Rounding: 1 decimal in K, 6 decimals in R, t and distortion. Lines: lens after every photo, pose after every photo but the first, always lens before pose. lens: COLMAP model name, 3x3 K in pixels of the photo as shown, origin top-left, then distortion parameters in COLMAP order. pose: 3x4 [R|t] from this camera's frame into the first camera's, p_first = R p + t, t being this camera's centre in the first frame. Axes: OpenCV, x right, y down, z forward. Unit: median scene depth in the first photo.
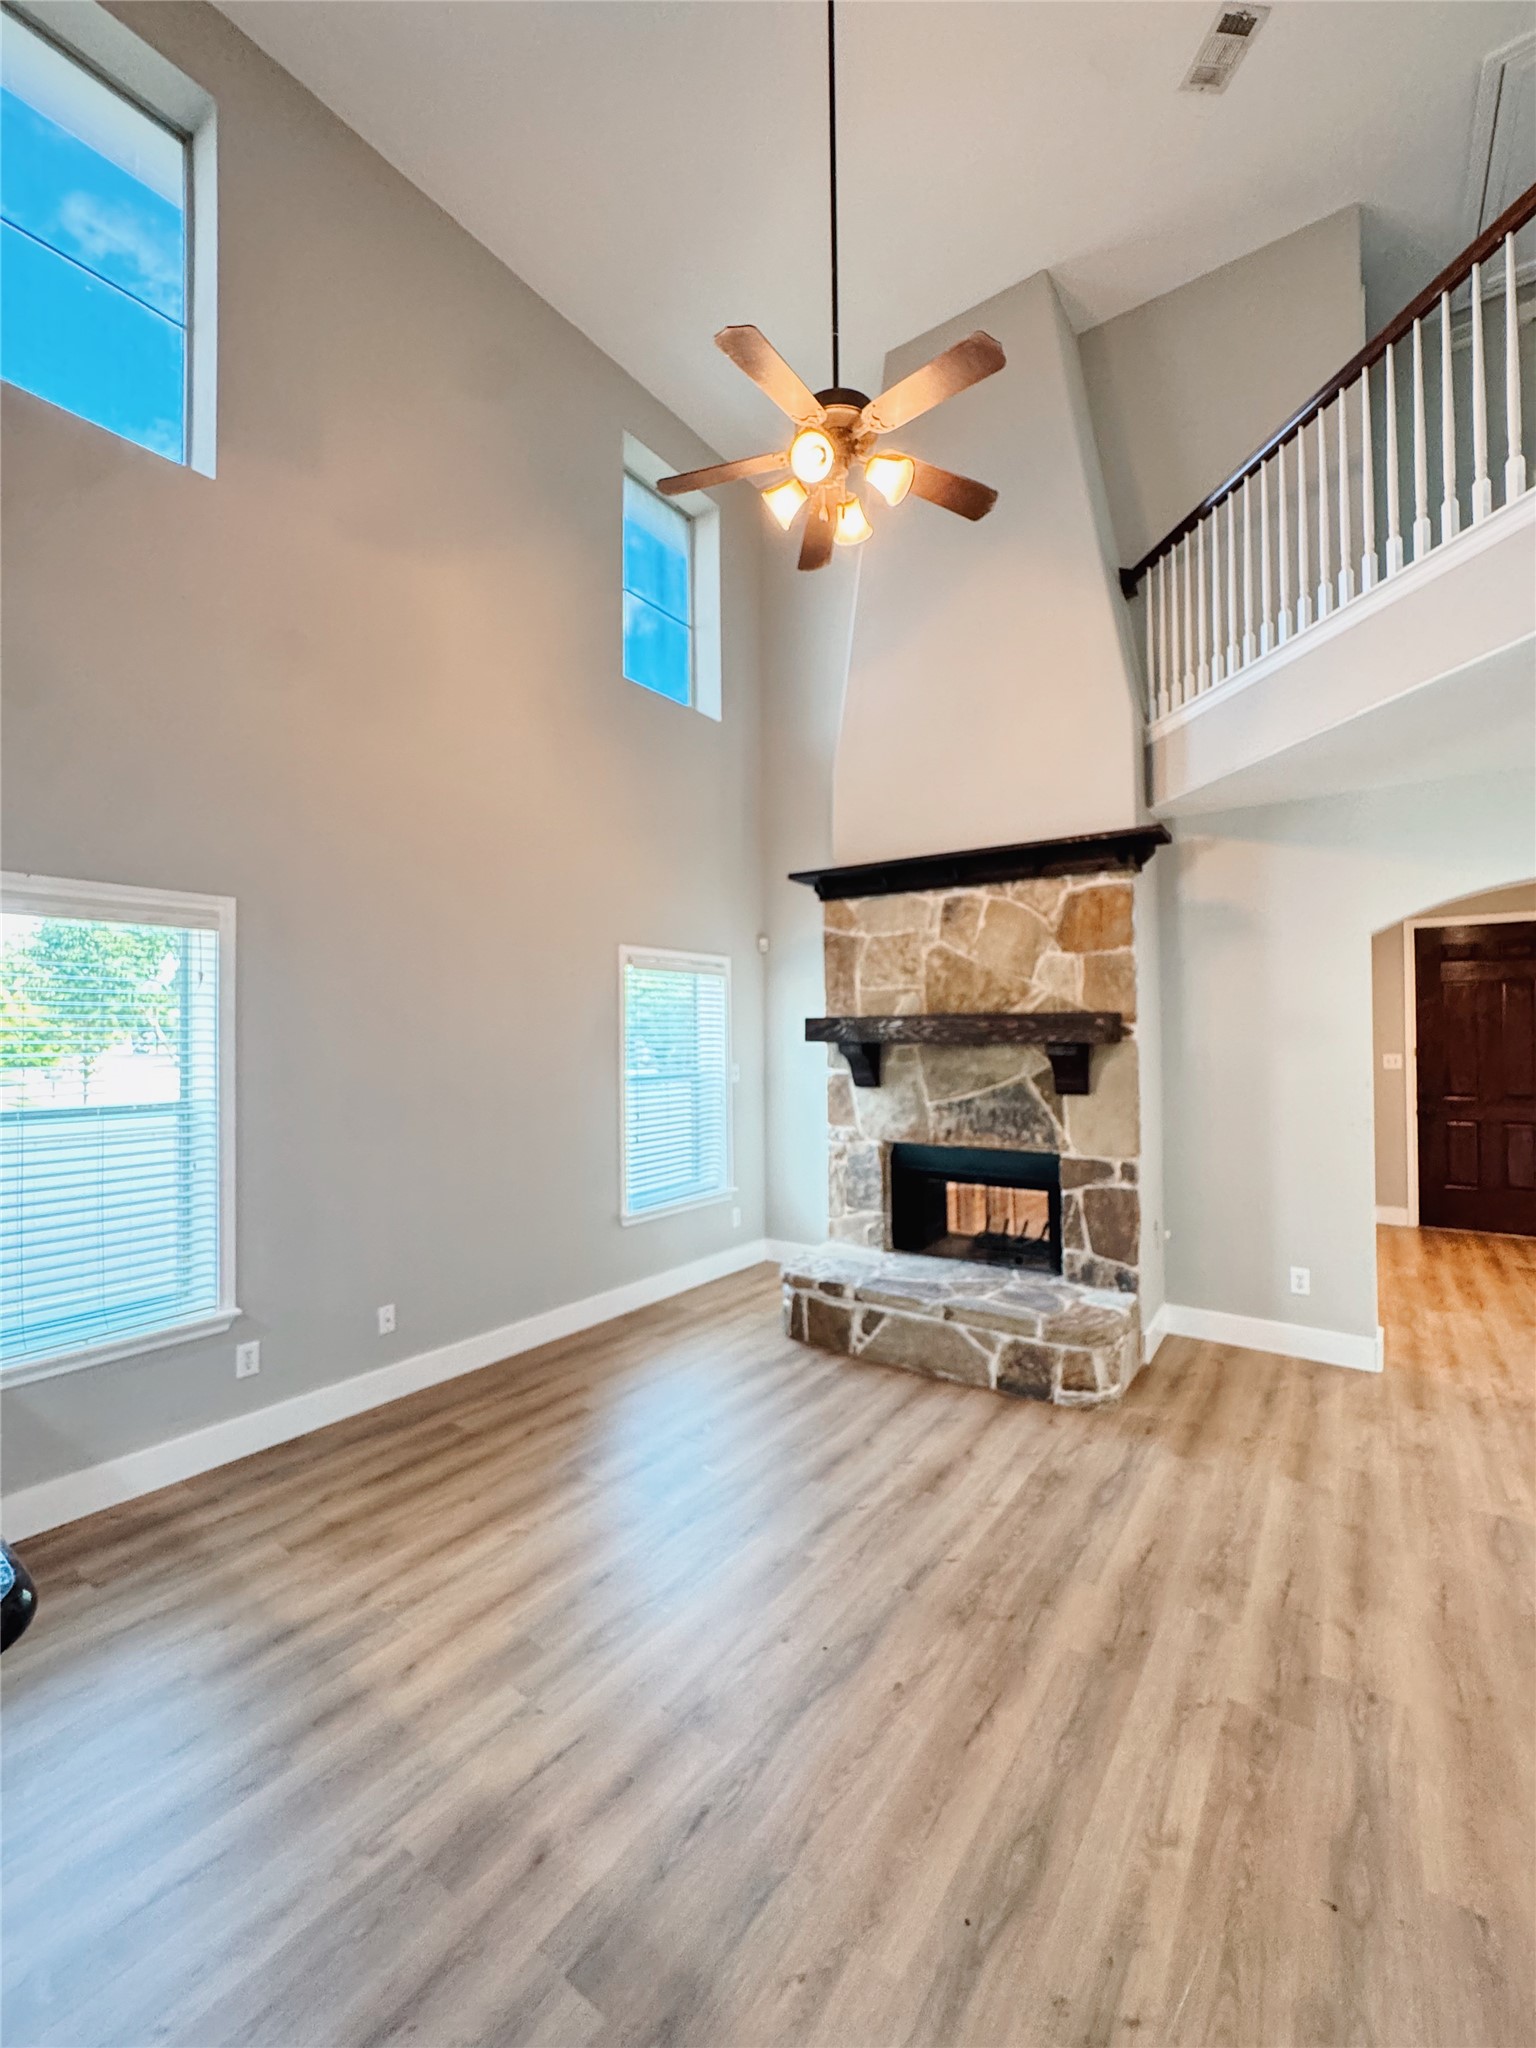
lens RADIAL K [[831.4, 0, 773.2], [0, 831.4, 1025.6], [0, 0, 1]] dist [-0.008906, 0.001421]
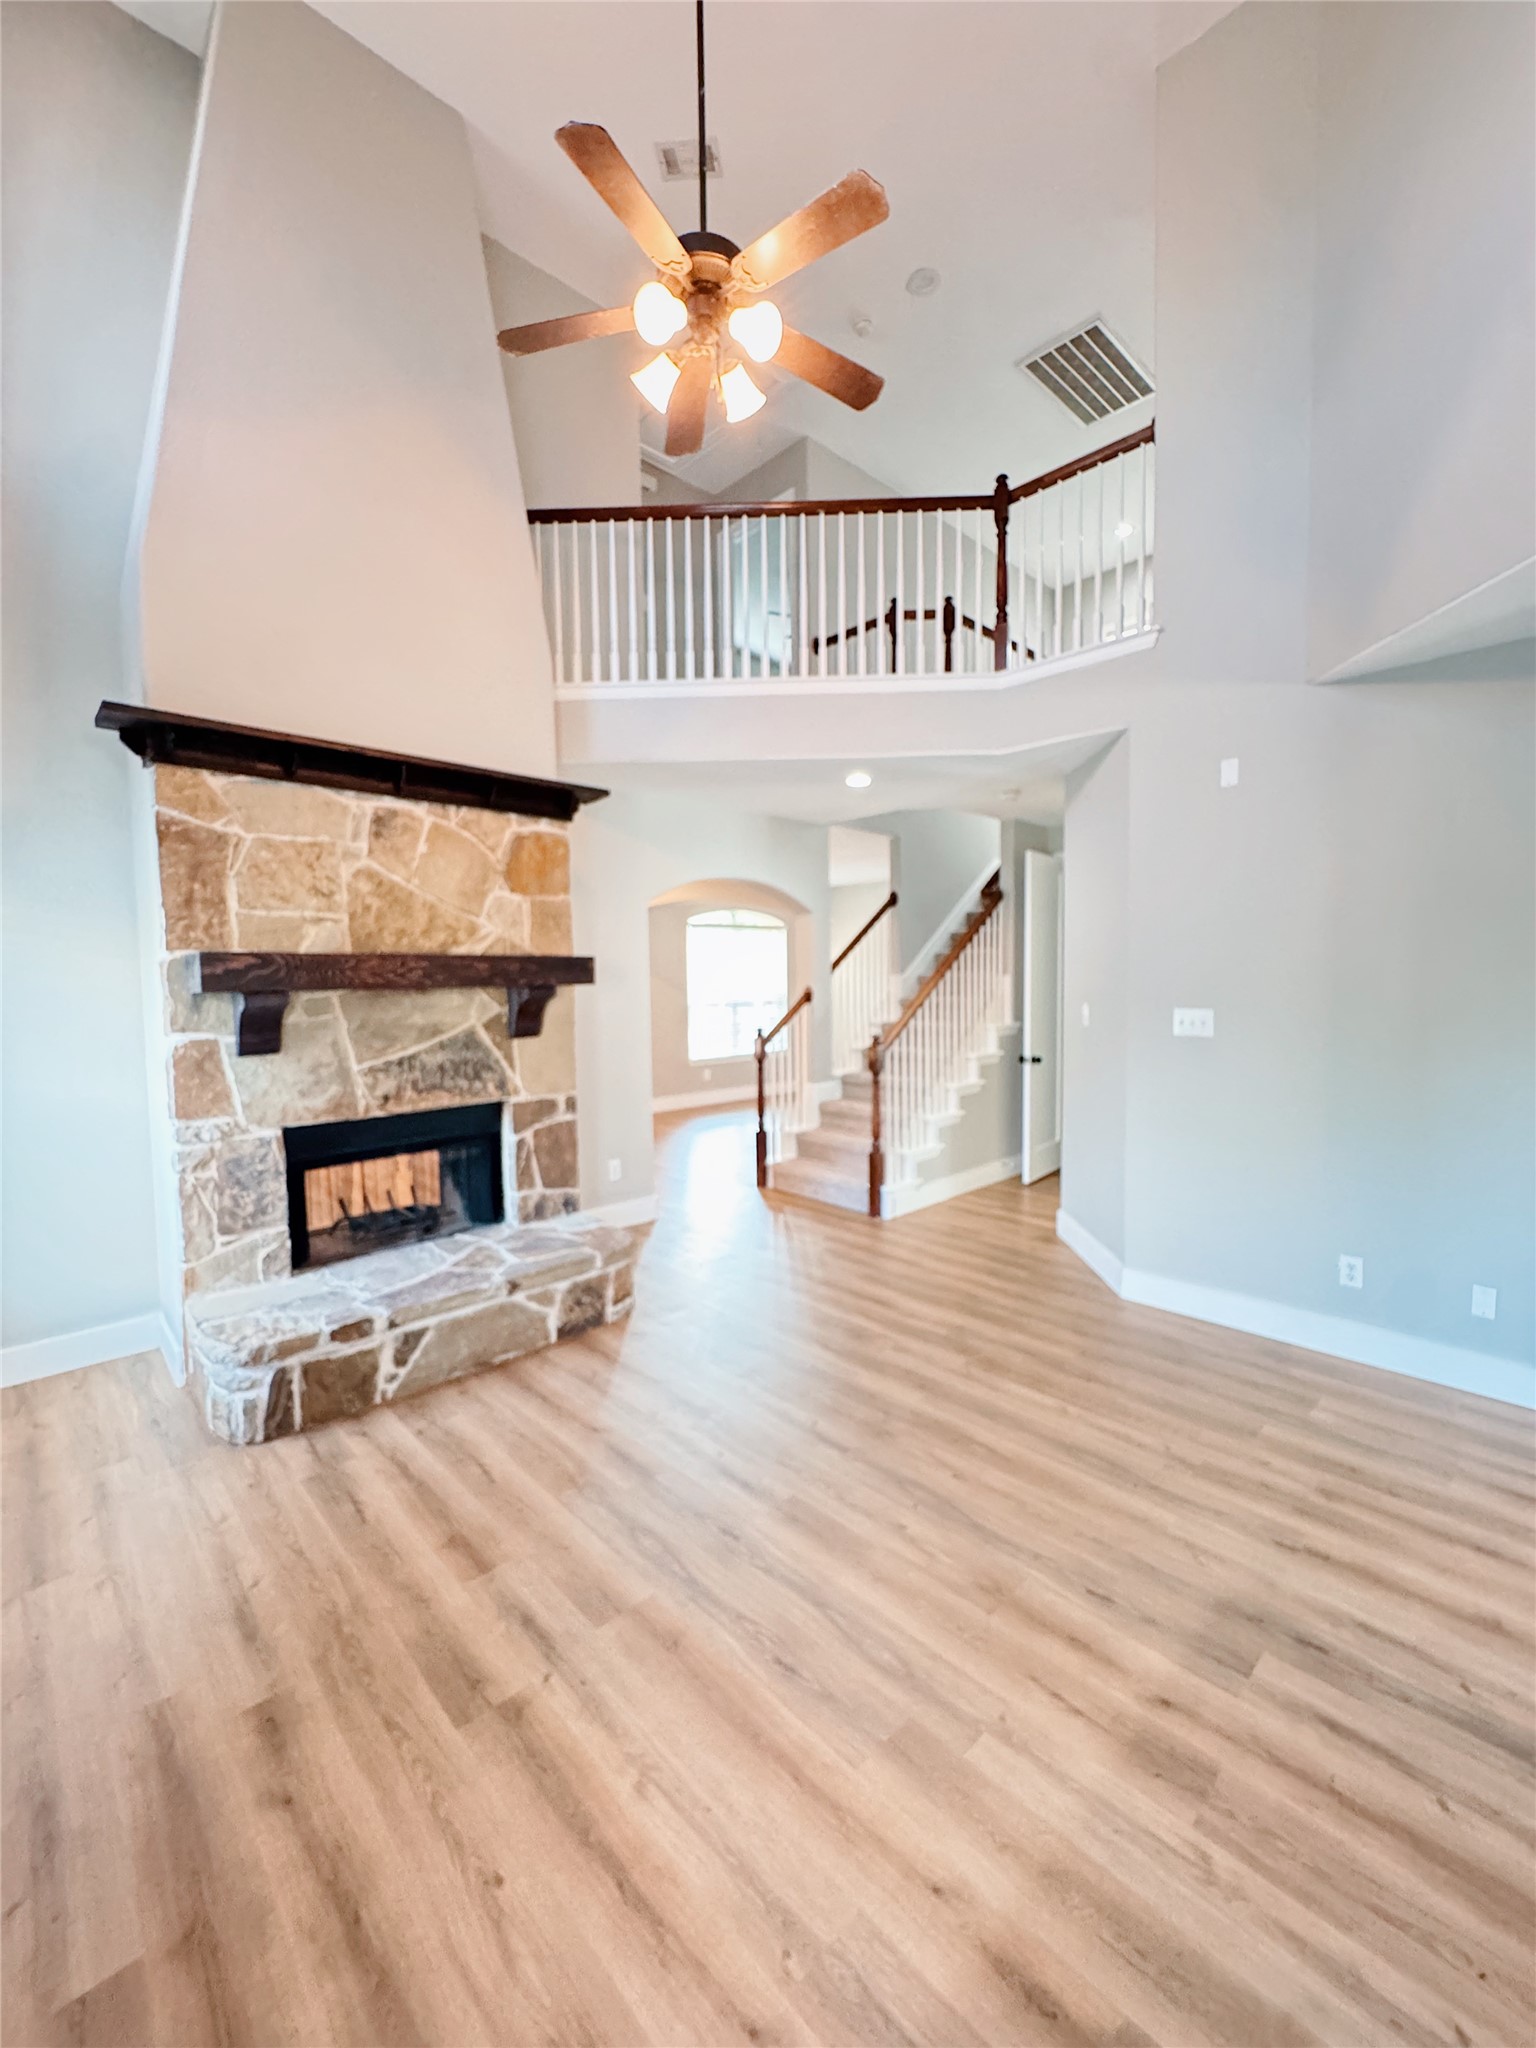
lens RADIAL K [[831.4, 0, 772.5], [0, 831.4, 1025.5], [0, 0, 1]] dist [-0.008906, 0.001421]
pose [[0.183363, -0.057568, 0.981358, -0.544724], [-0.002996, 0.998246, 0.059118, 0.008017], [-0.983041, -0.013780, 0.182869, 0.505503]]
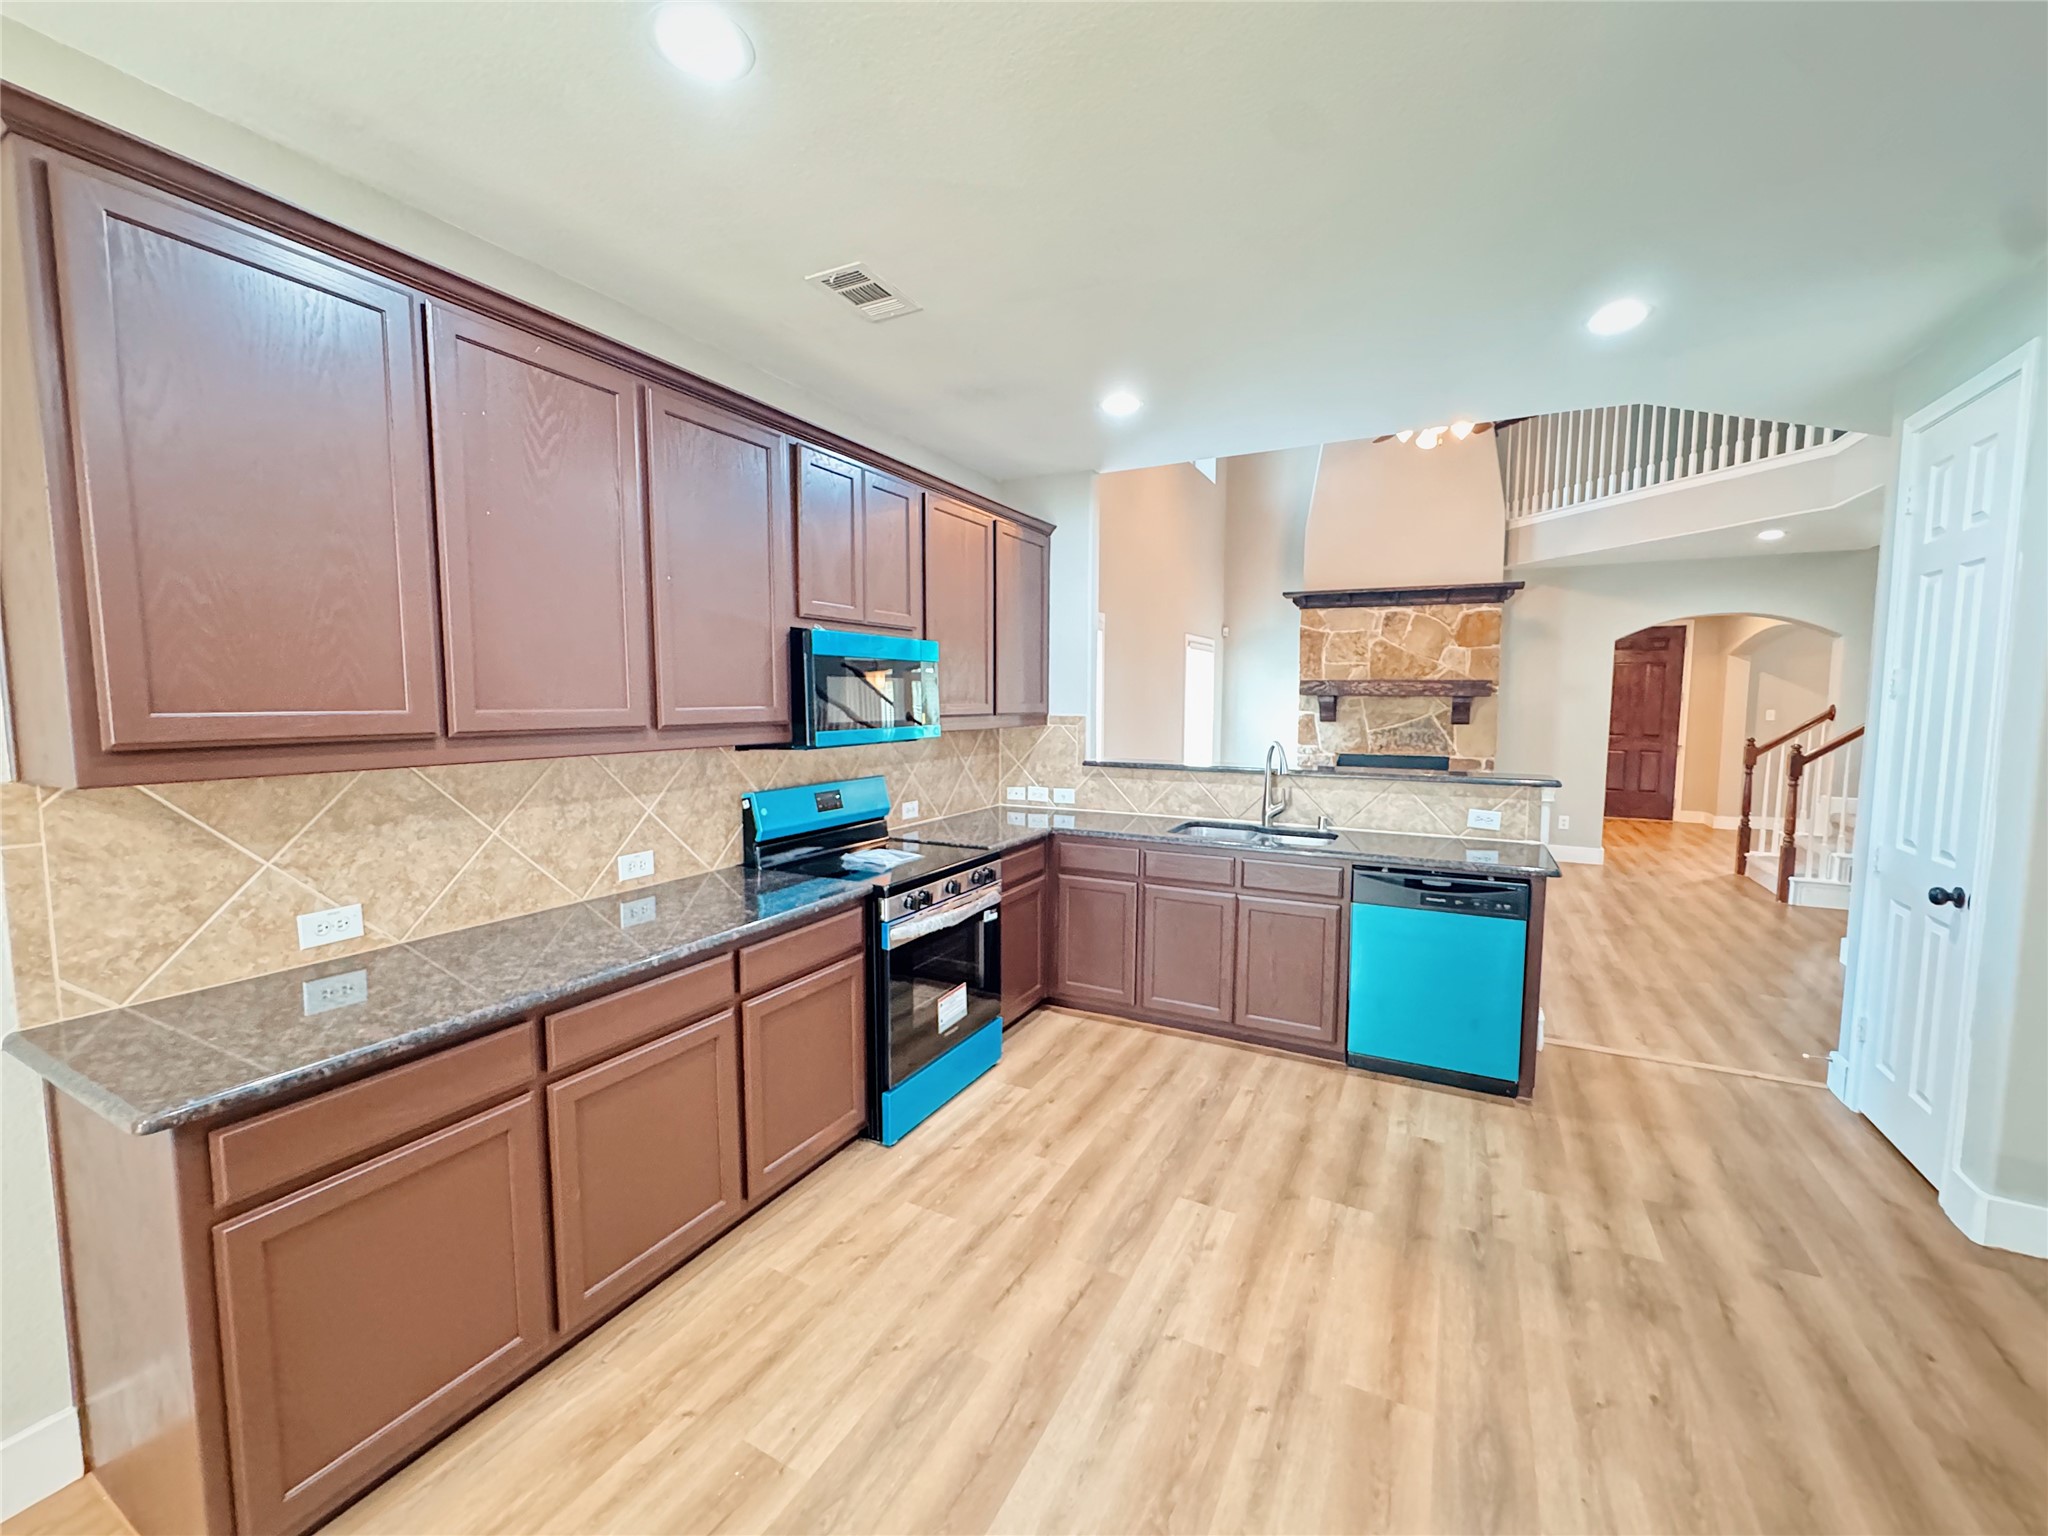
lens RADIAL K [[831.4, 0, 1022.3], [0, 831.4, 768.6], [0, 0, 1]] dist [-0.008906, 0.001421]
pose [[0.990552, -0.000242, 0.137137, -0.831340], [-0.013268, 0.995138, 0.097592, 0.013129], [-0.136494, -0.098489, 0.985733, -0.675766]]
